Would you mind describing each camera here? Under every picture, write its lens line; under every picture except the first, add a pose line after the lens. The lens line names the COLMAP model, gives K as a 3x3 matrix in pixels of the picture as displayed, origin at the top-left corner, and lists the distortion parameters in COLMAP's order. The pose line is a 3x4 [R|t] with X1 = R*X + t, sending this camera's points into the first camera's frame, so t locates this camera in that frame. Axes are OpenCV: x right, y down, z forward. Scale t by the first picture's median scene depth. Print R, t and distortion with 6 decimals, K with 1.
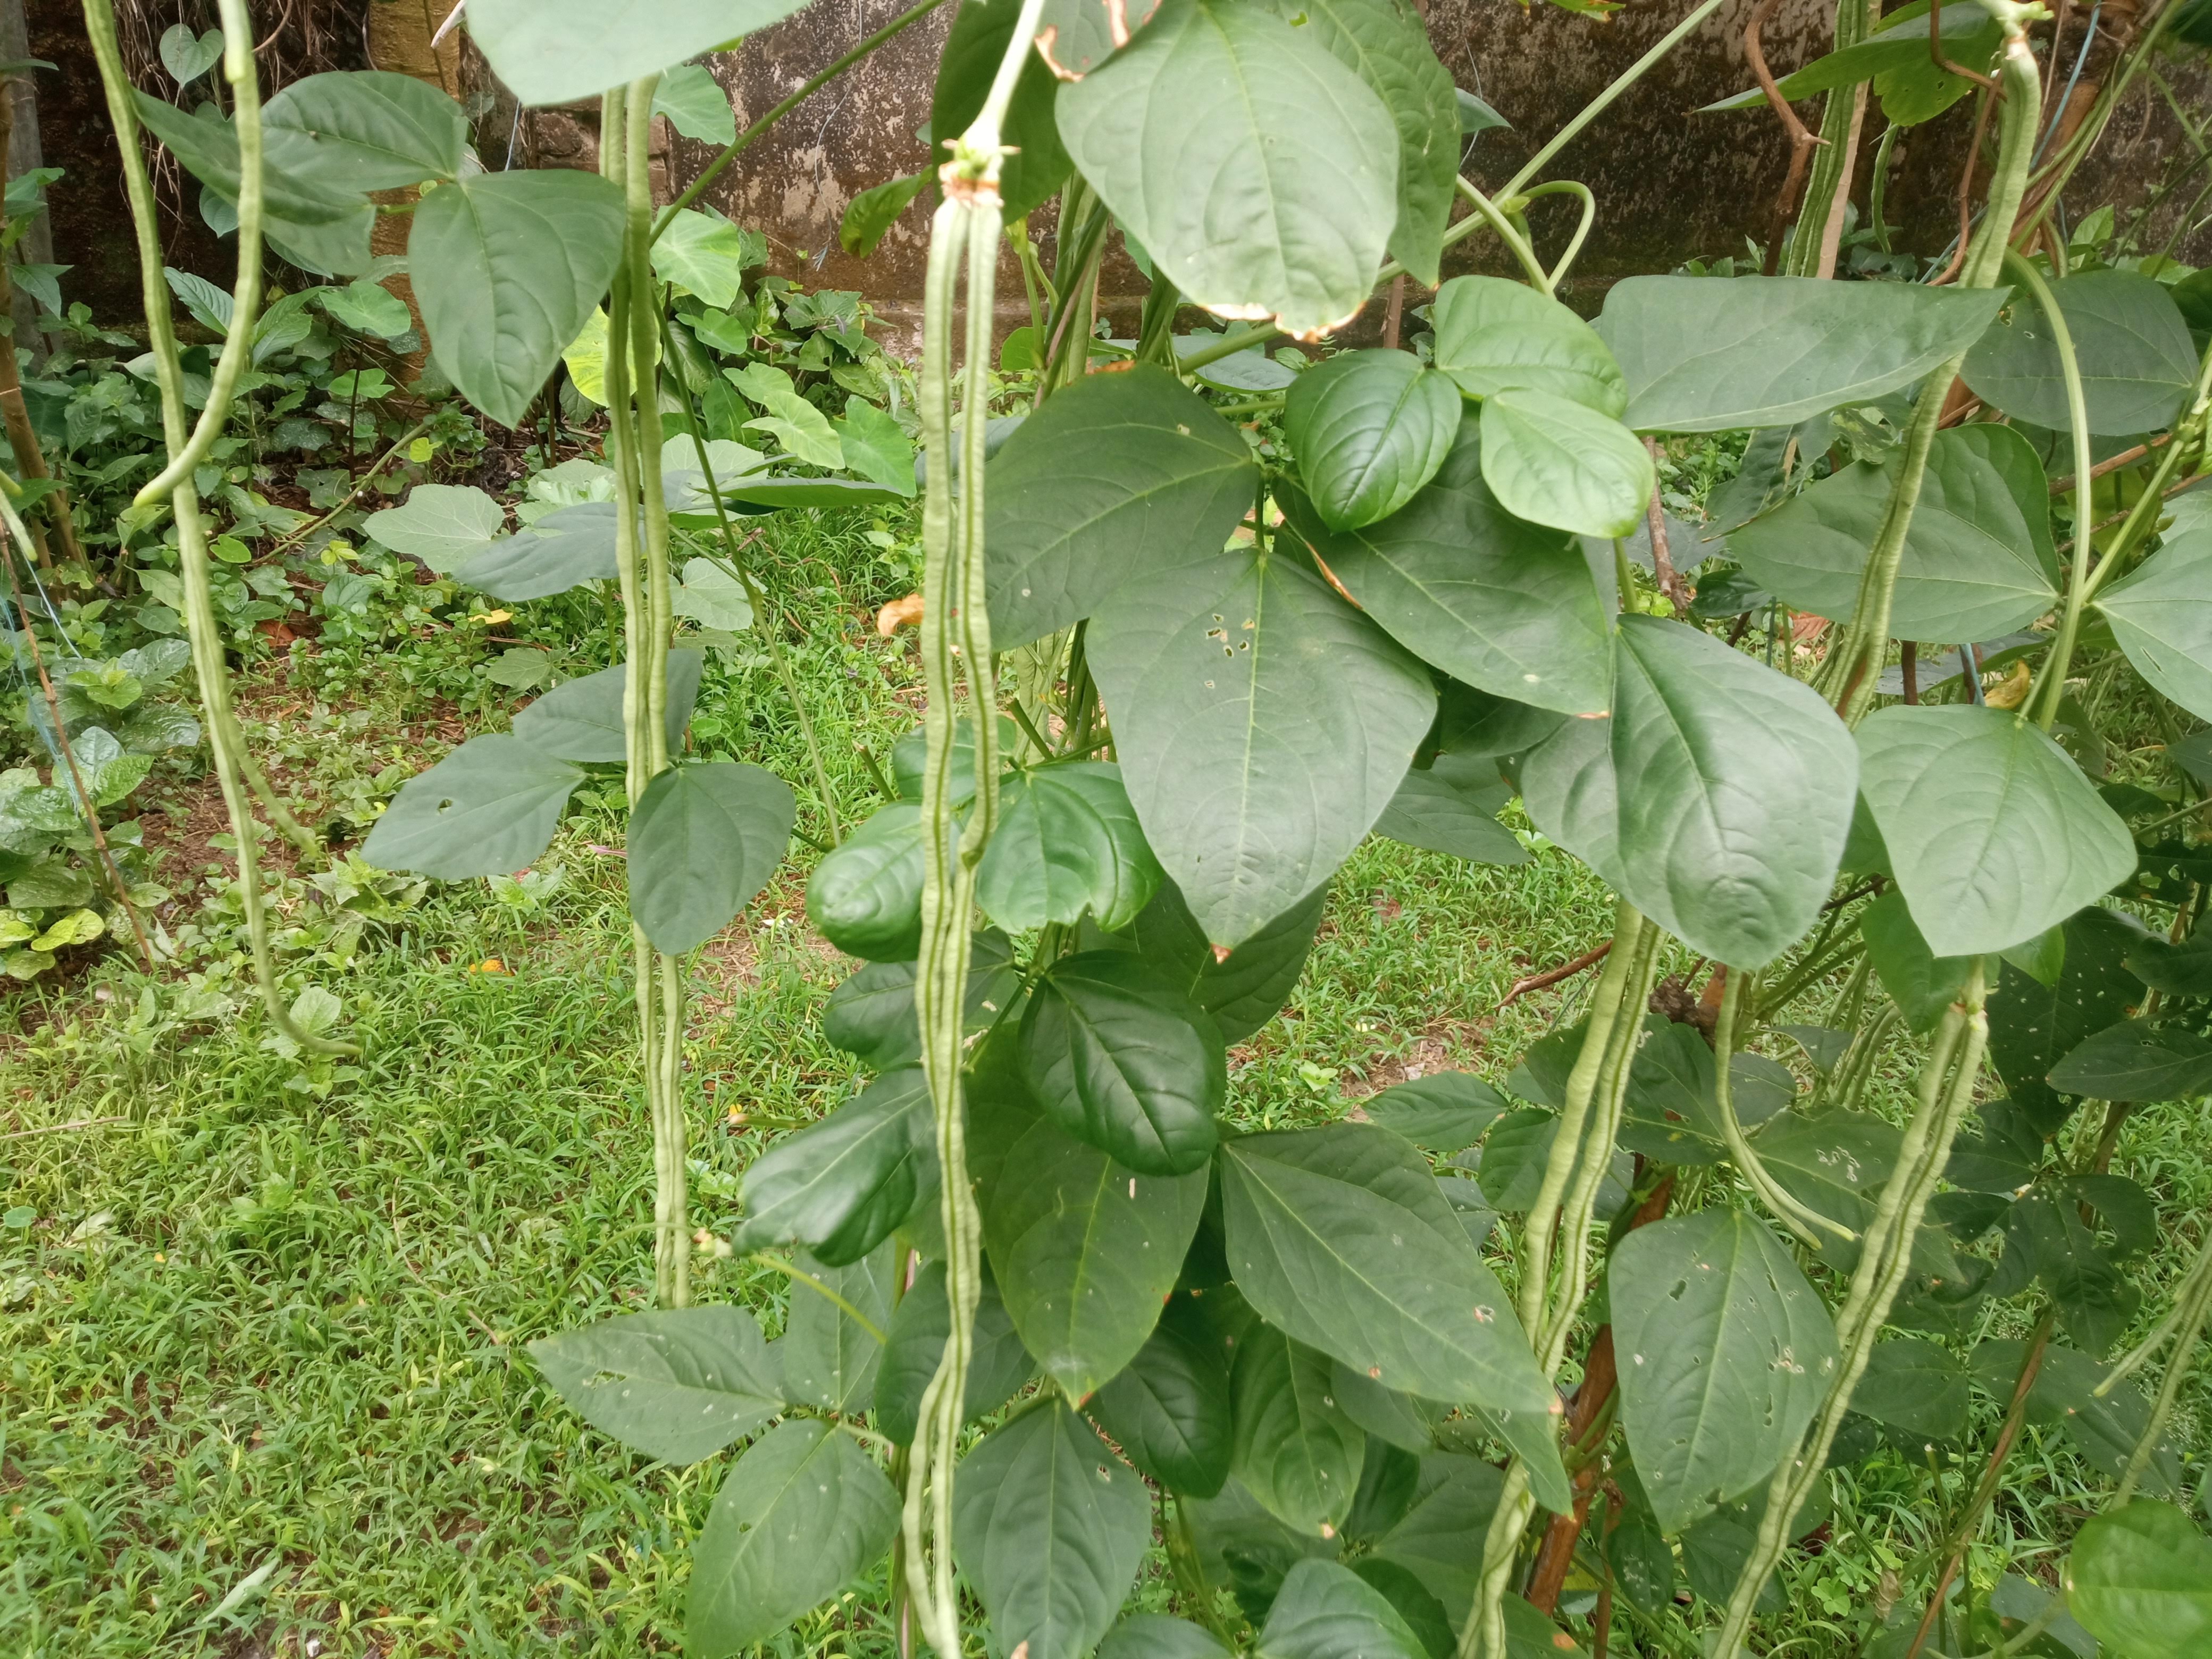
lens RADIAL K [[1875.0, 0, 1113.7], [0, 1875.0, 816.0], [0, 0, 1]] dist [0.089463, -0.130848]
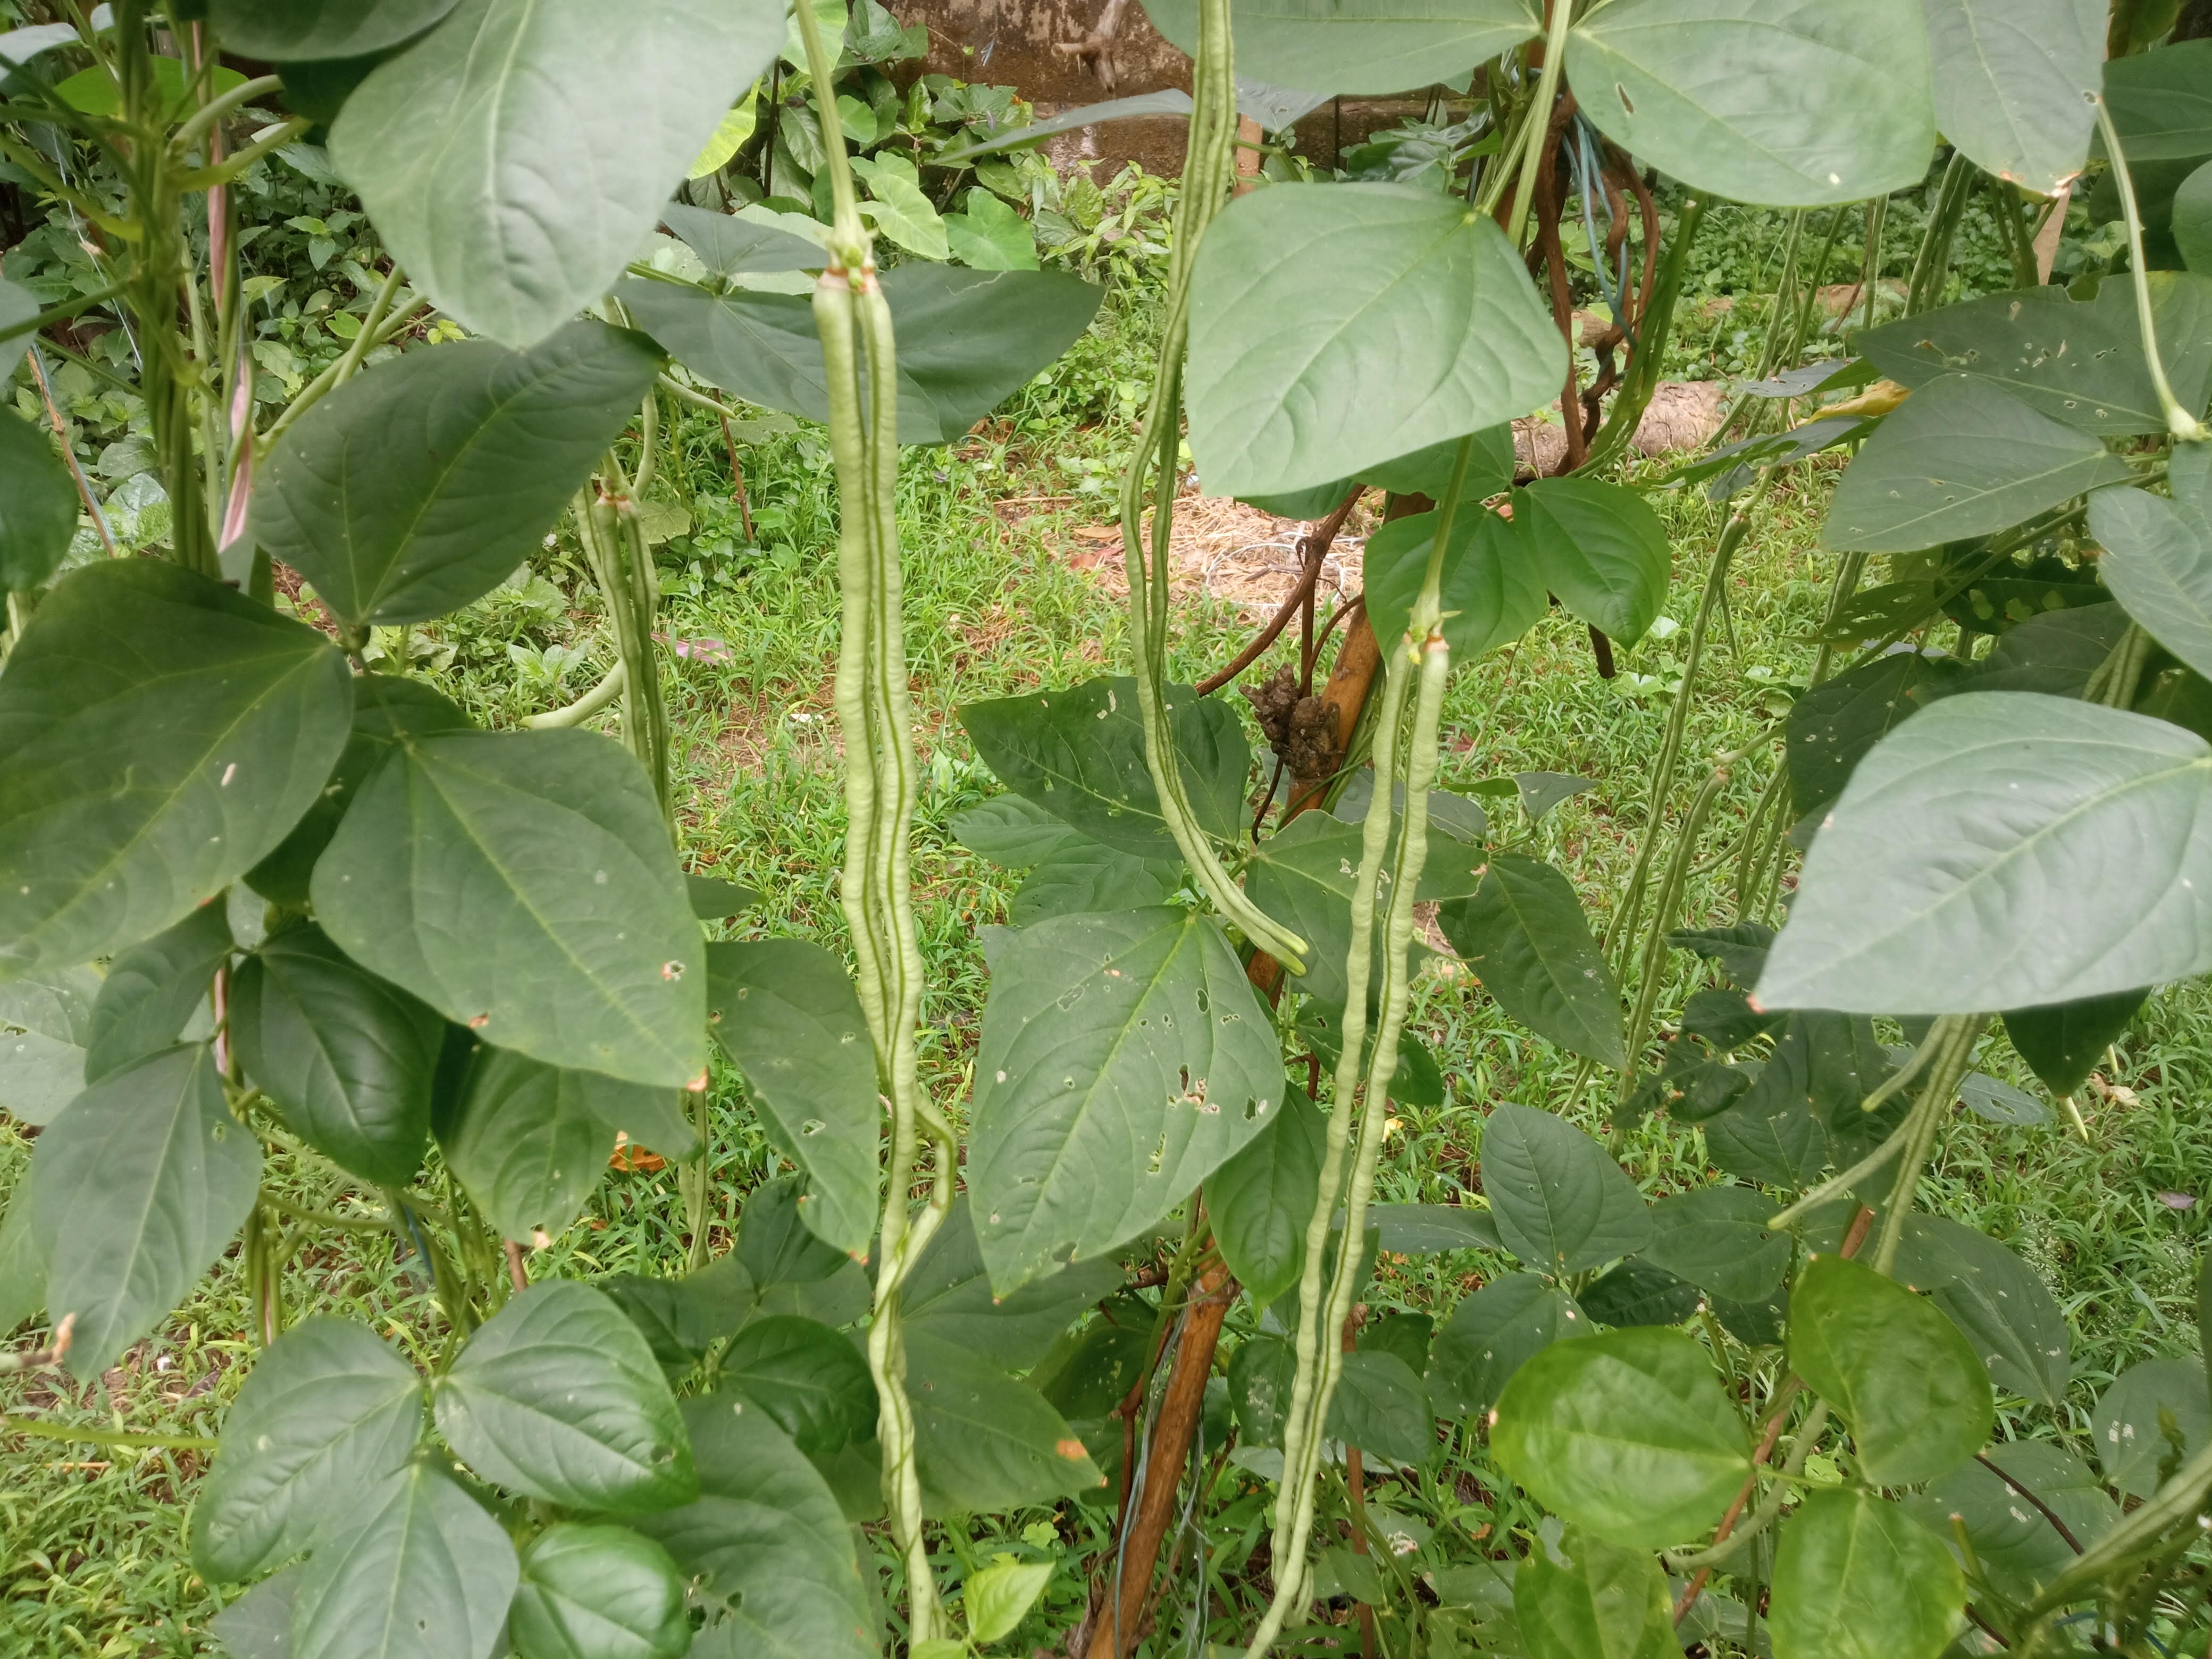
lens RADIAL K [[1875.0, 0, 1097.2], [0, 1875.0, 829.6], [0, 0, 1]] dist [0.089463, -0.130848]
pose [[0.986415, 0.068911, -0.149121, 0.122513], [-0.058406, 0.995567, 0.073721, 0.035902], [0.153540, -0.064010, 0.986067, 0.070537]]
